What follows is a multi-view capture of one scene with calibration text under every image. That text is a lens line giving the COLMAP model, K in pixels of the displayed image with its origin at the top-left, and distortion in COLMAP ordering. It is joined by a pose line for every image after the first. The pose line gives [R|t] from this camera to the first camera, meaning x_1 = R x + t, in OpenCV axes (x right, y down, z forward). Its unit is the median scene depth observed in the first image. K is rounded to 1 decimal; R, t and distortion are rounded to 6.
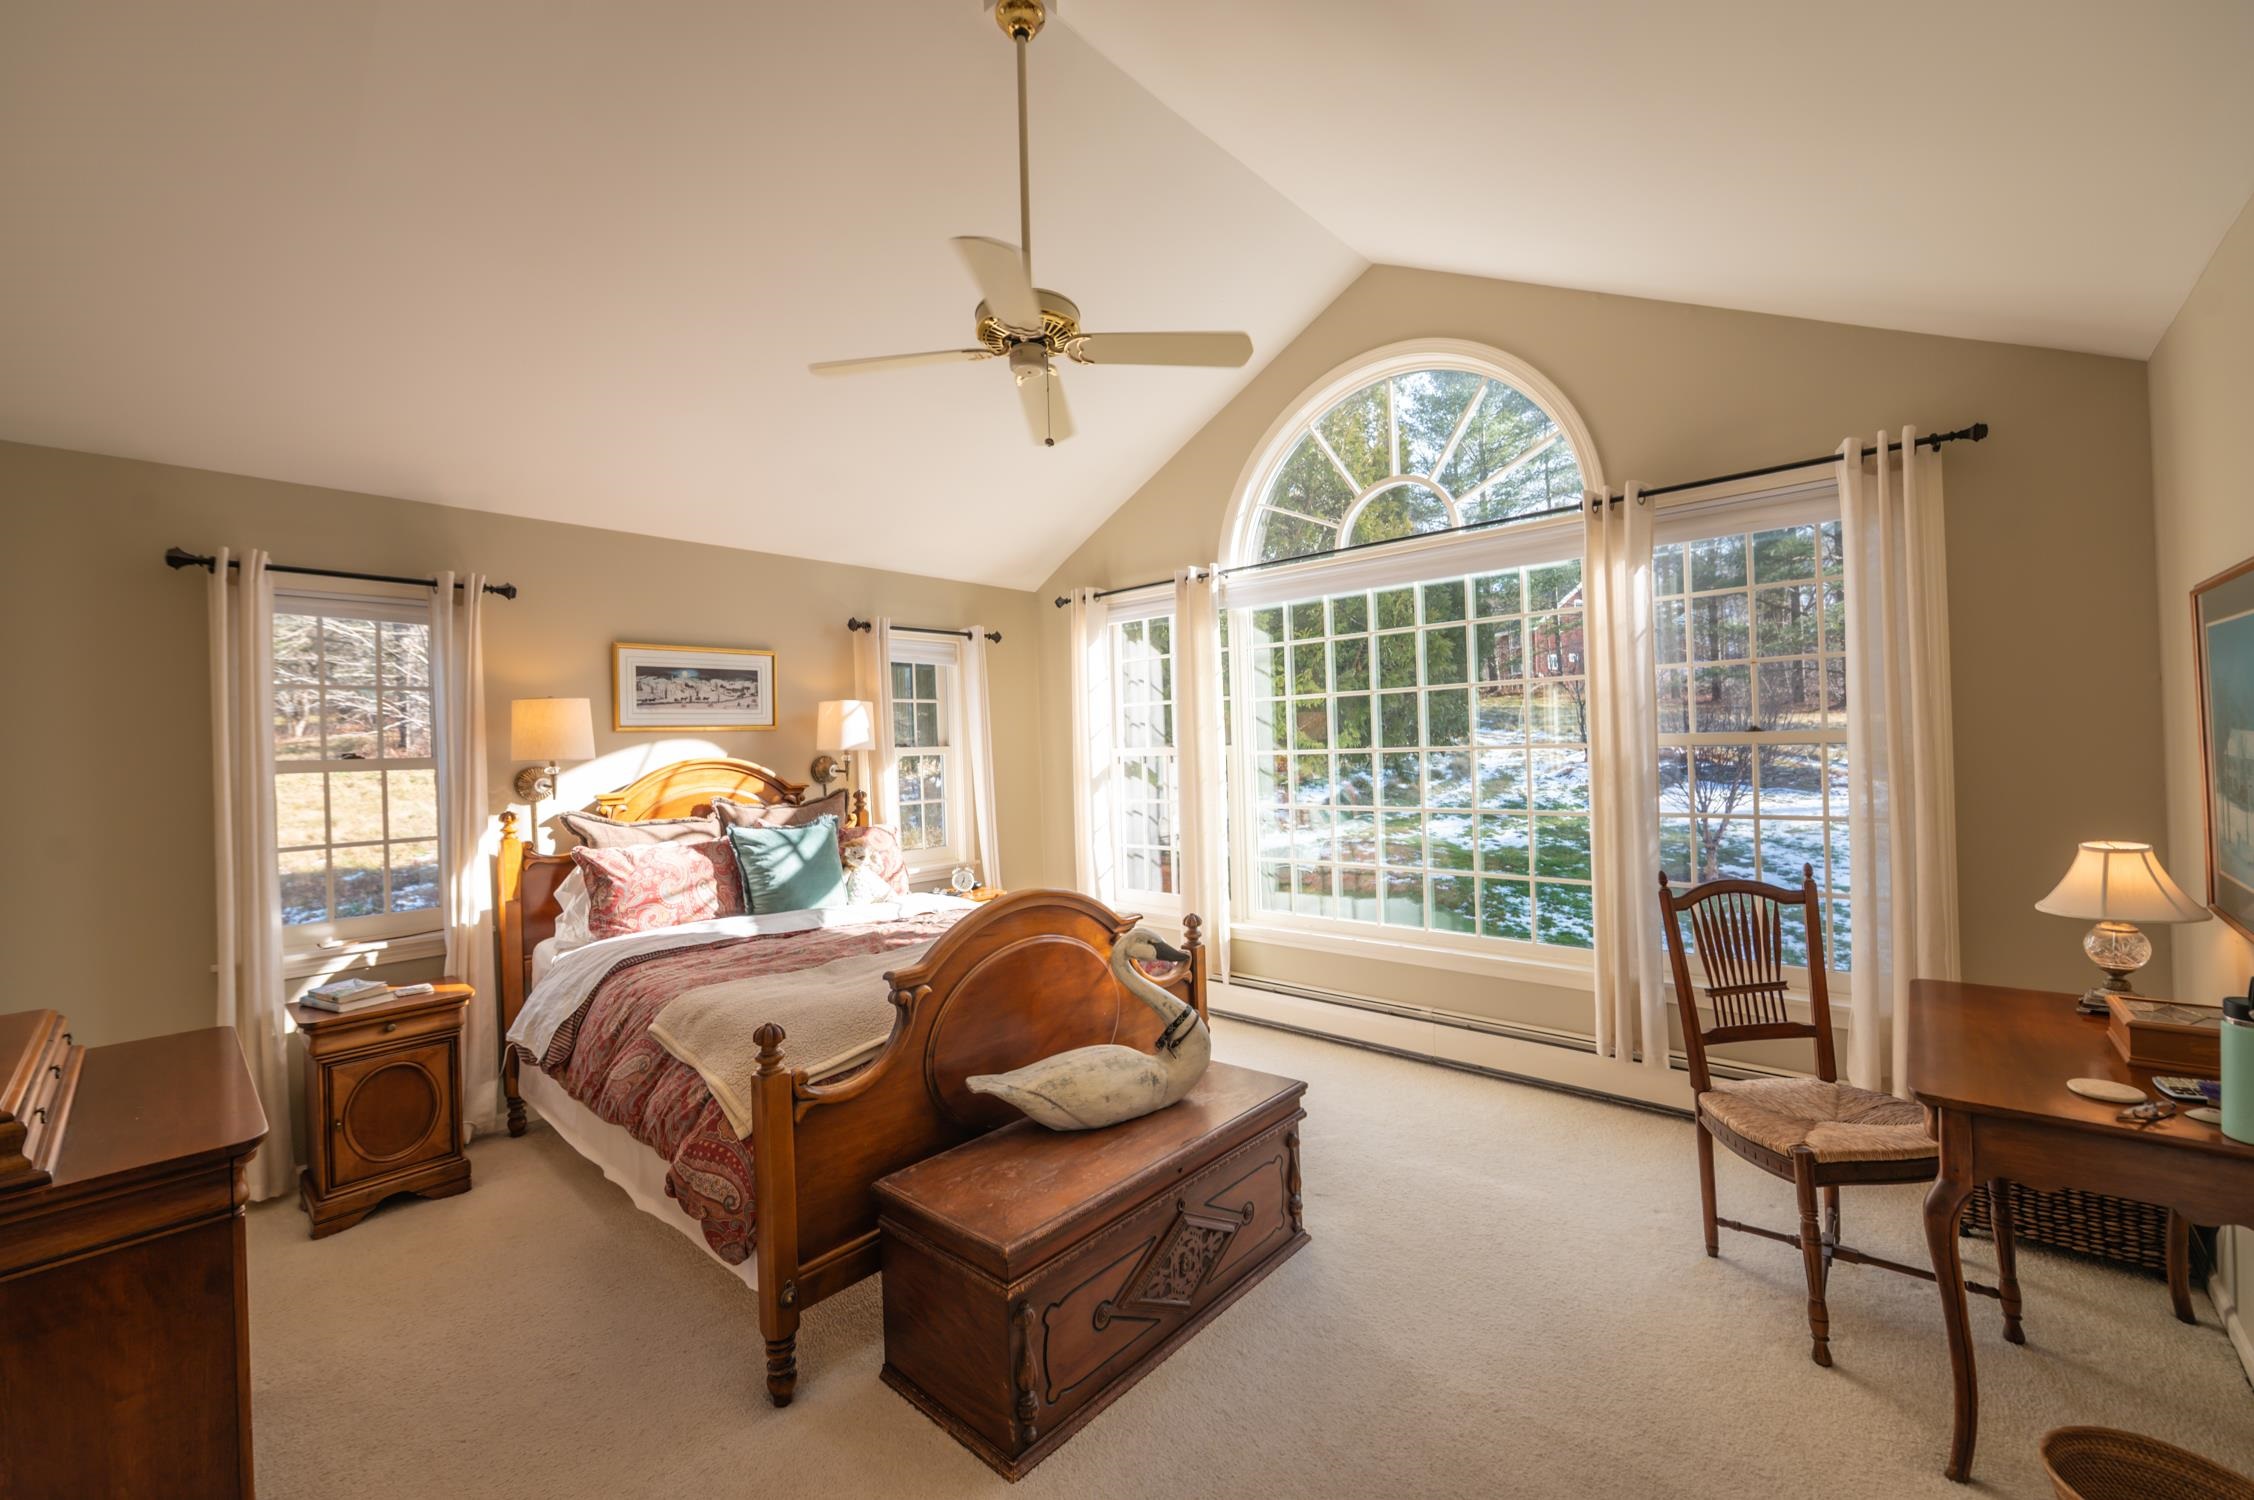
lens RADIAL K [[886.6, 0, 1127.0], [0, 886.6, 750.0], [0, 0, 1]] dist [-0.006361, 0.000074]
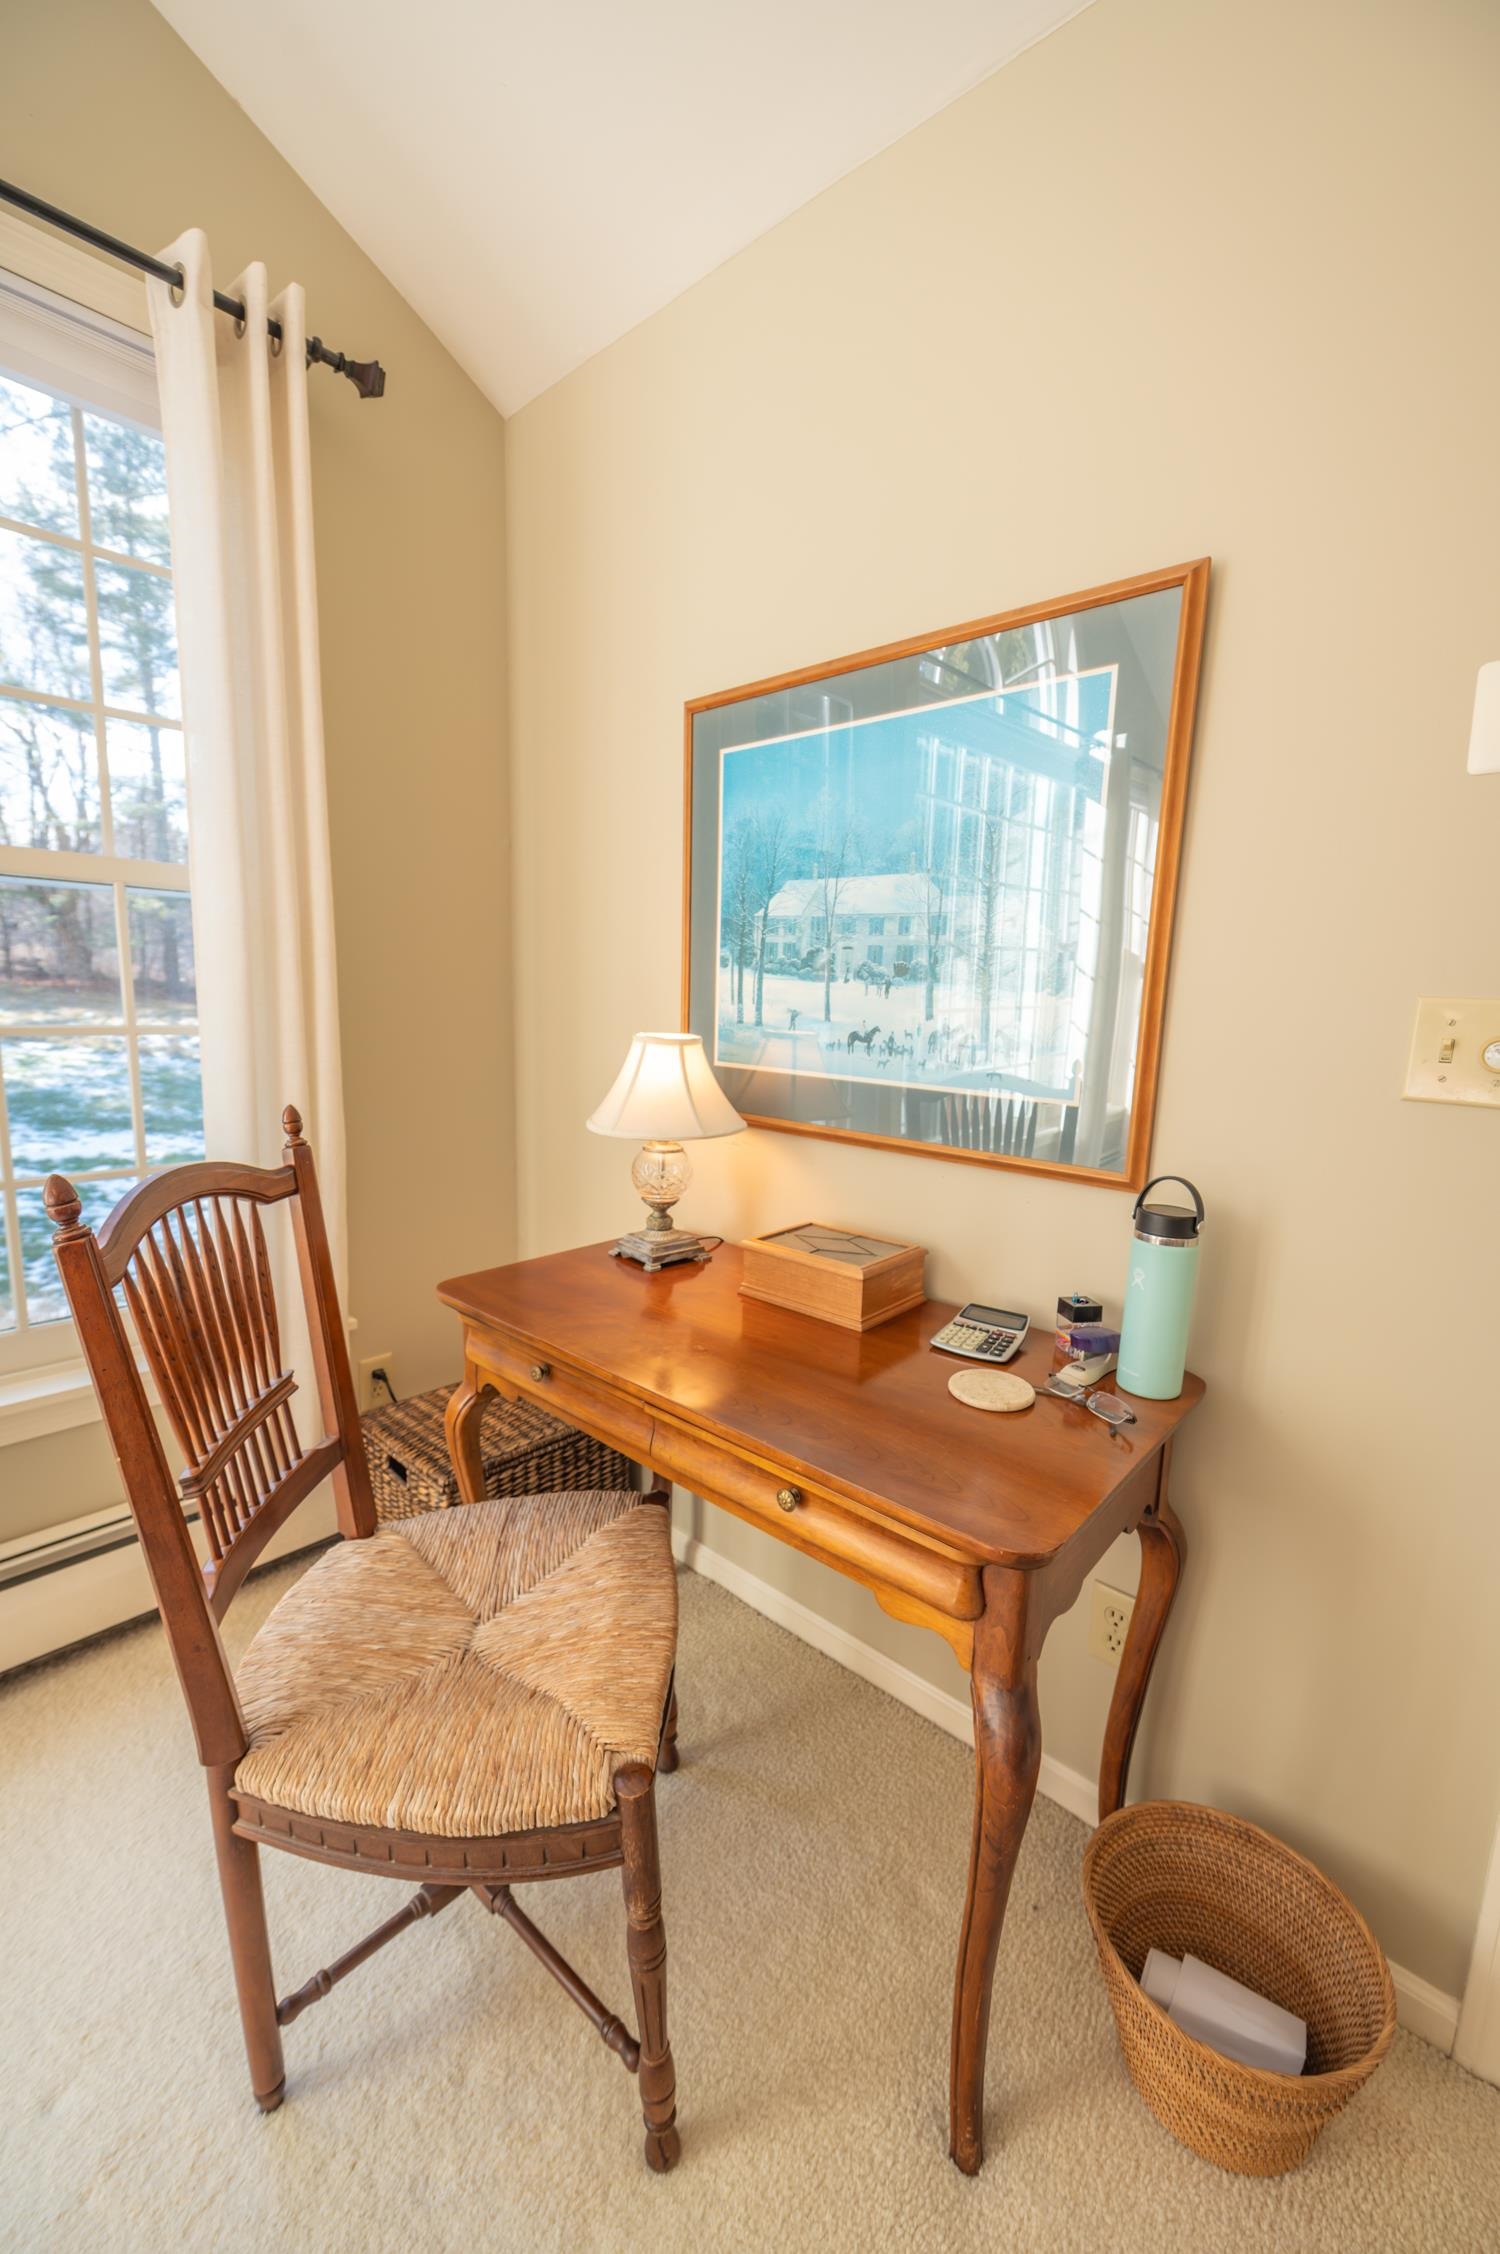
lens RADIAL K [[886.6, 0, 750.0], [0, 886.6, 1127.0], [0, 0, 1]] dist [-0.006361, 0.000074]
pose [[-0.001927, -0.120486, 0.992713, 0.305674], [-0.023003, 0.992458, 0.120410, 0.077735], [-0.999734, -0.022603, -0.004684, 0.761265]]
